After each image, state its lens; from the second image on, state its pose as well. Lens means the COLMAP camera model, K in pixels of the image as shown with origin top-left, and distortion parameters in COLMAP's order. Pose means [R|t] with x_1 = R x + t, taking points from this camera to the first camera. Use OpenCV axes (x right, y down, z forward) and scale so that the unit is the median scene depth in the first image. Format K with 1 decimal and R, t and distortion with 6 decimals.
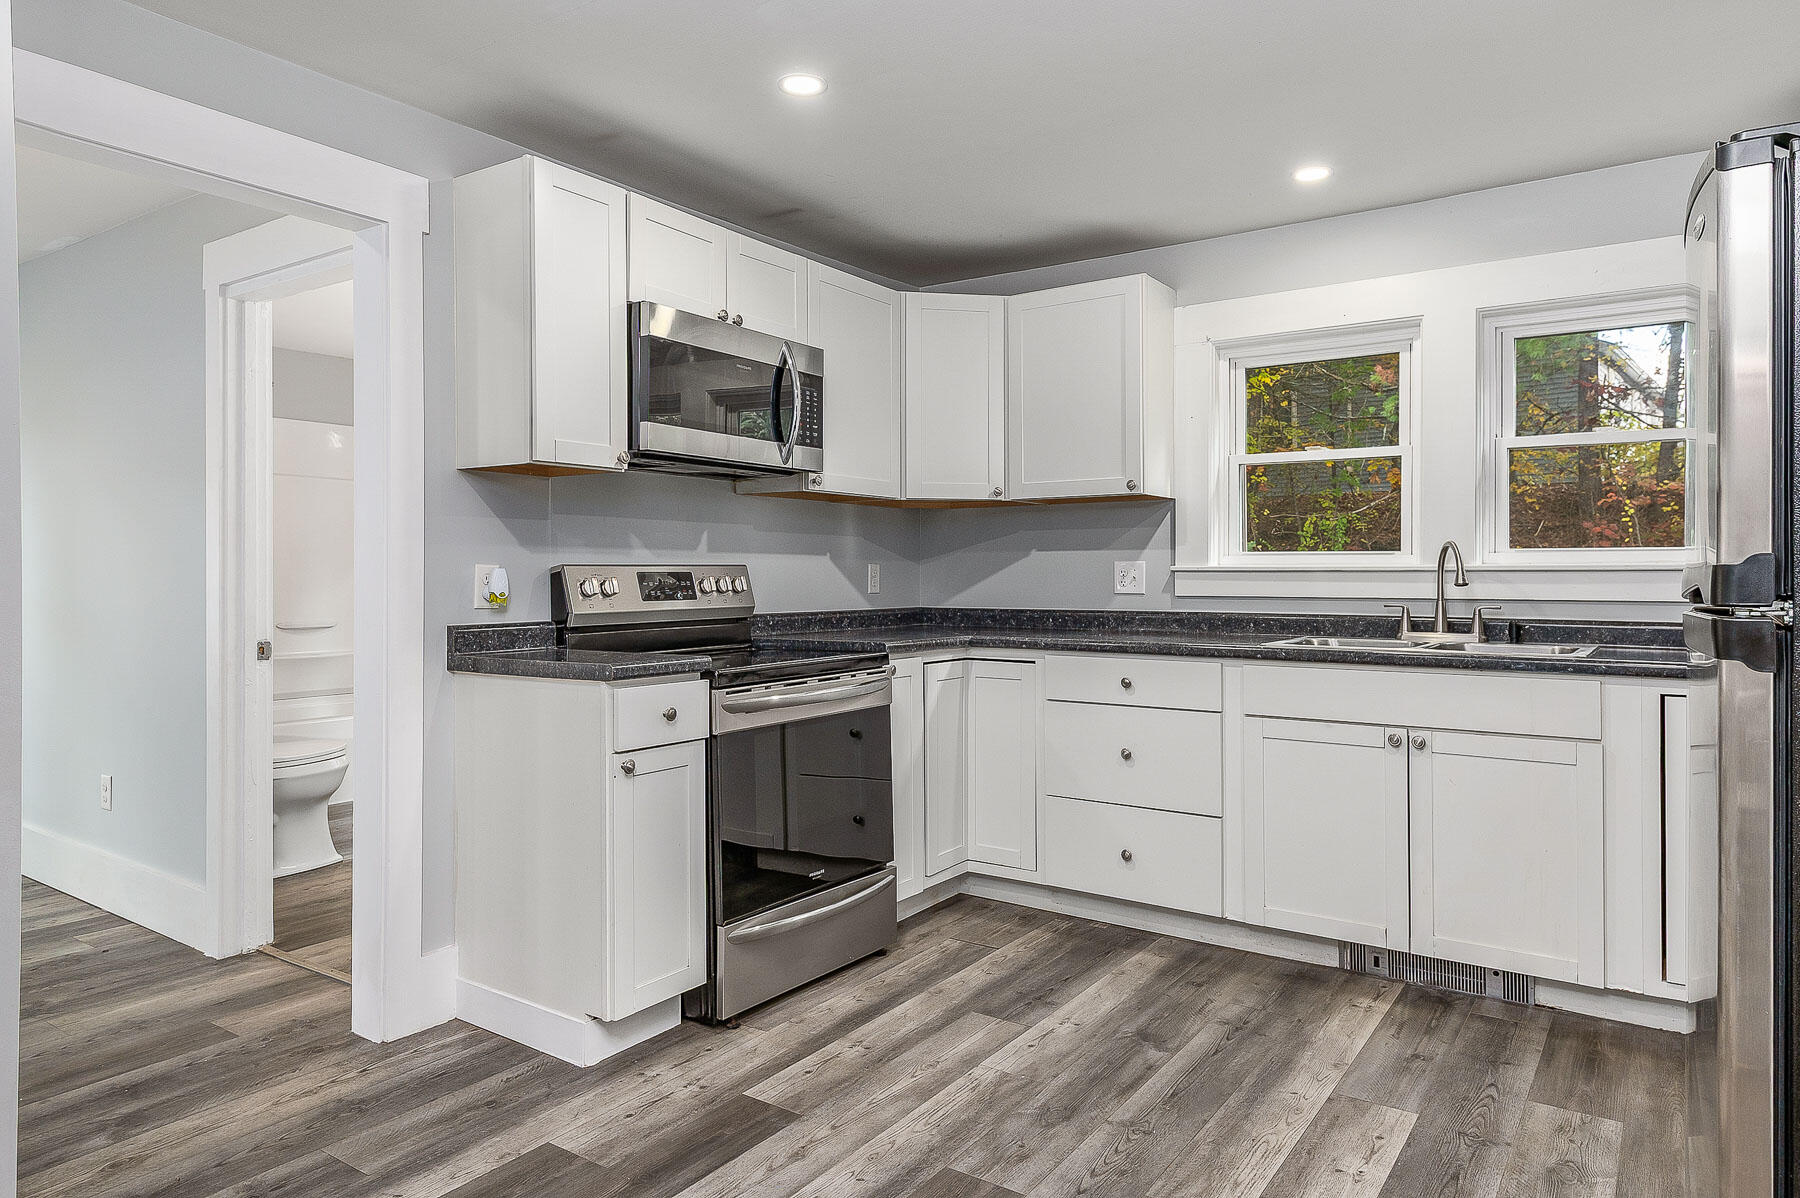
lens RADIAL K [[1125.9, 0, 900.7], [0, 1125.9, 574.1], [0, 0, 1]] dist [0.003282, -0.000883]
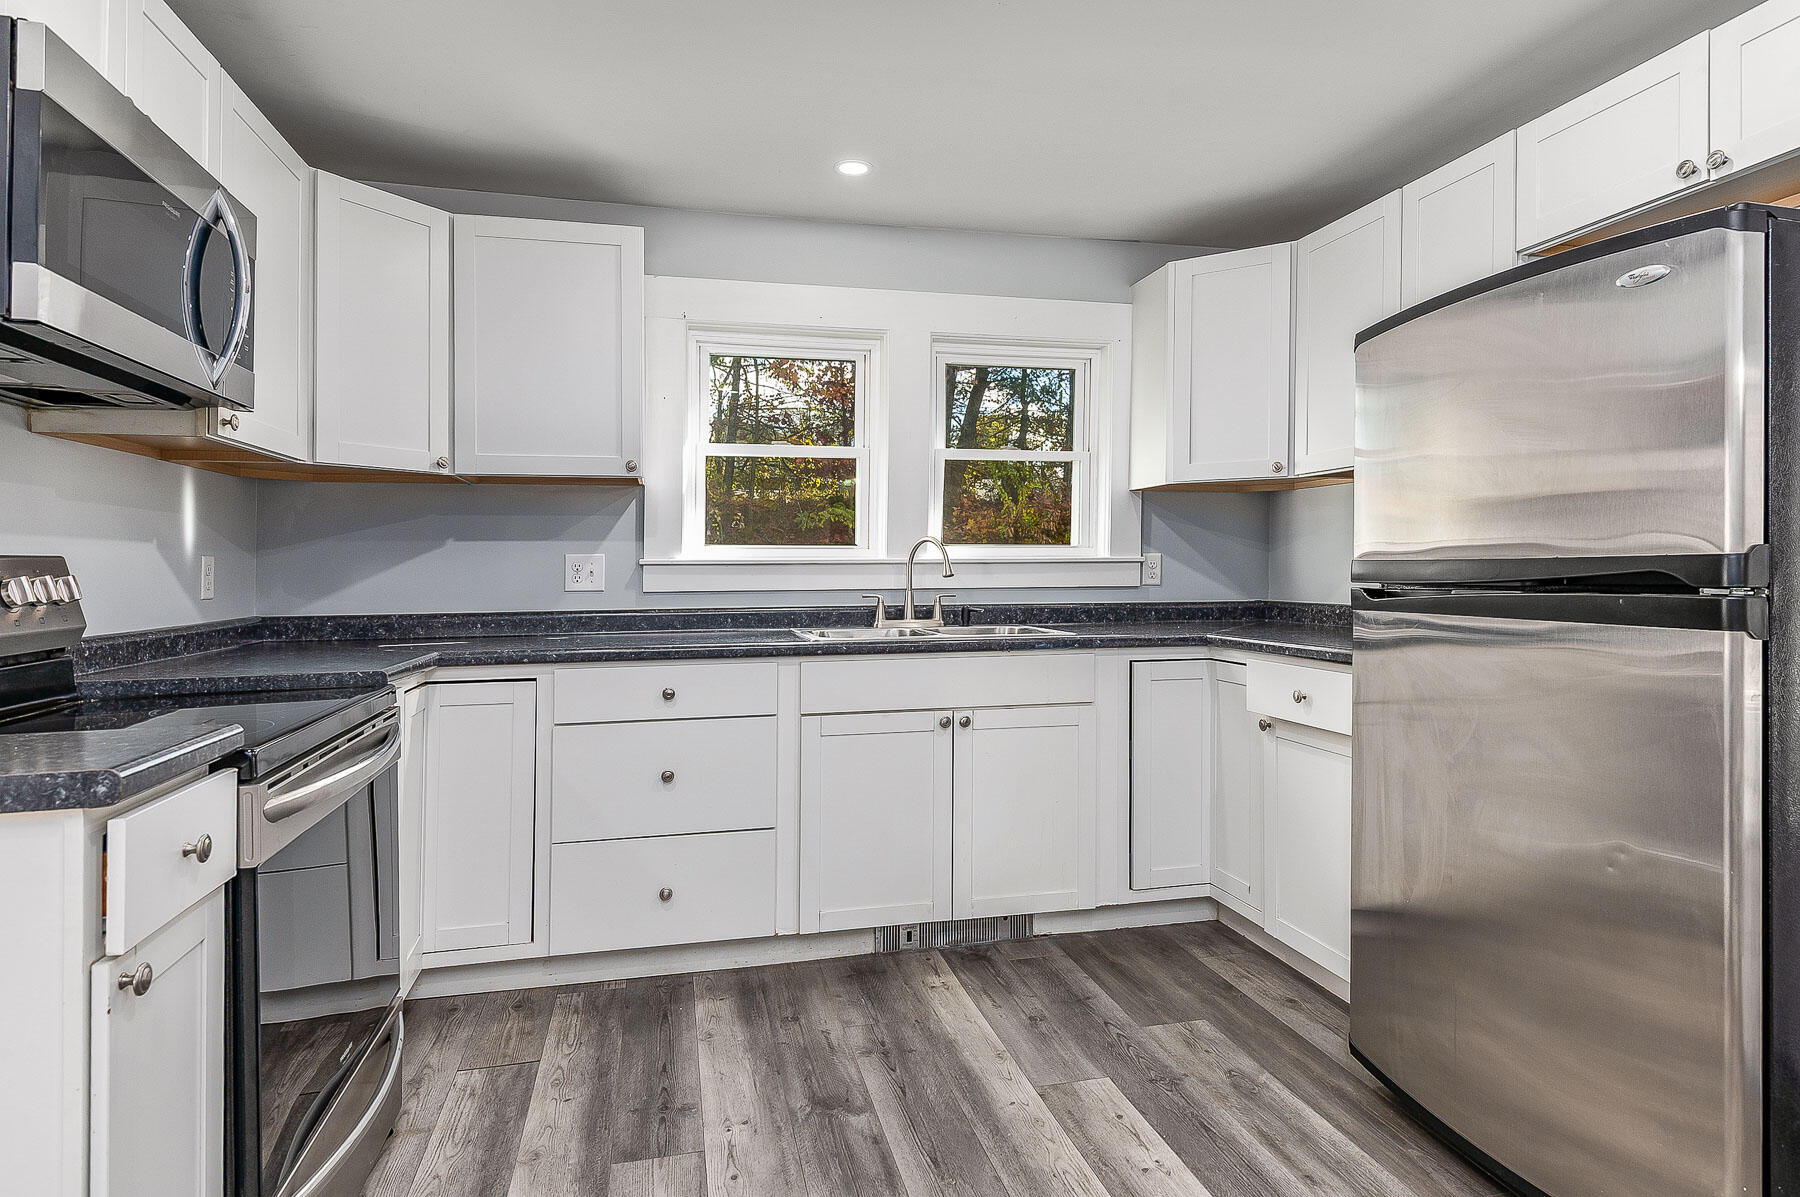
lens RADIAL K [[995.7, 0, 902.8], [0, 995.7, 563.1], [0, 0, 1]] dist [0.054981, -0.043683]
pose [[0.661032, -0.001741, 0.750355, -0.264022], [0.006150, 0.999976, -0.003097, -0.000295], [-0.750332, 0.006662, 0.661027, 0.363650]]
